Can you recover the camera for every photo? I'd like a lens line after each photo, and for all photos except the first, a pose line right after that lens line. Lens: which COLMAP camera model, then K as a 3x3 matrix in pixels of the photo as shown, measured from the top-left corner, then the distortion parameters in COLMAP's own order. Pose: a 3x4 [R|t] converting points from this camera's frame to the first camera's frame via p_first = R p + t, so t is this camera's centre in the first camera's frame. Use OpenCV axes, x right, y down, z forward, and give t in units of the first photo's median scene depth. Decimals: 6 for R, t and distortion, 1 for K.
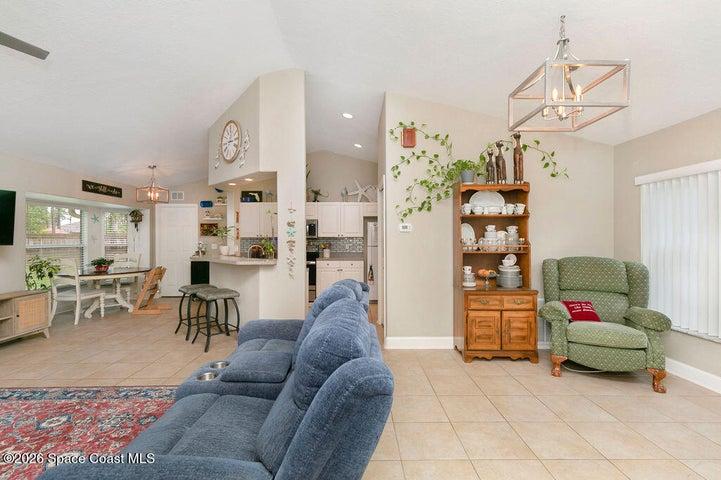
lens RADIAL K [[333.0, 0, 359.7], [0, 333.0, 241.5], [0, 0, 1]] dist [0.005903, 0.000137]
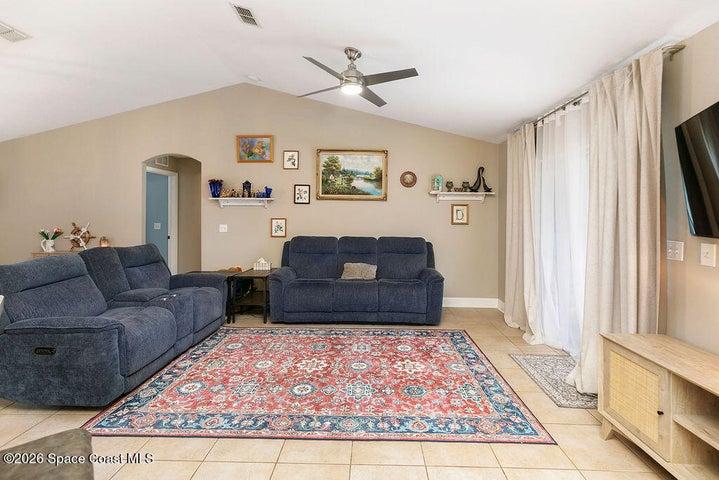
lens RADIAL K [[339.0, 0, 364.9], [0, 339.0, 214.6], [0, 0, 1]] dist [0.008973, -0.000285]
pose [[-0.999601, -0.001811, 0.028192, -0.645772], [-0.001744, 0.999996, 0.002419, -0.016414], [-0.028196, 0.002369, -0.999600, 1.181333]]
